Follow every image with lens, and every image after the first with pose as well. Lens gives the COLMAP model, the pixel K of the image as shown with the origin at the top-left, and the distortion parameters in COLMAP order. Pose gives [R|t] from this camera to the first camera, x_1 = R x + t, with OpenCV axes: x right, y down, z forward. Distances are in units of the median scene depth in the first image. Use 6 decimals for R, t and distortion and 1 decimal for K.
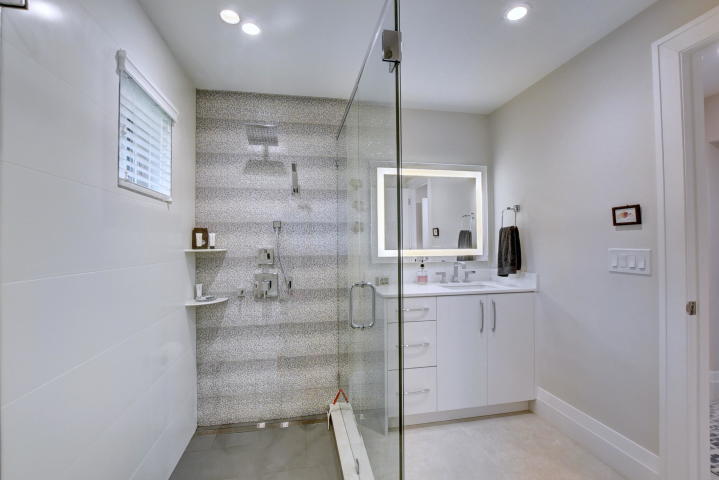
lens RADIAL K [[325.0, 0, 362.2], [0, 325.0, 240.9], [0, 0, 1]] dist [-0.019548, -0.000033]
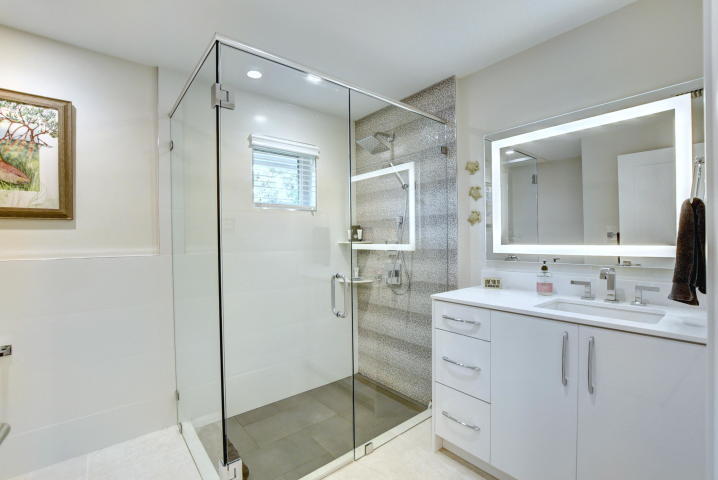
lens RADIAL K [[321.2, 0, 360.3], [0, 321.2, 242.4], [0, 0, 1]] dist [-0.022308, 0.000469]
pose [[0.478156, 0.013151, -0.878176, 0.636189], [0.012483, 0.999685, 0.021767, 0.001235], [0.878186, -0.021370, 0.477842, 0.359688]]
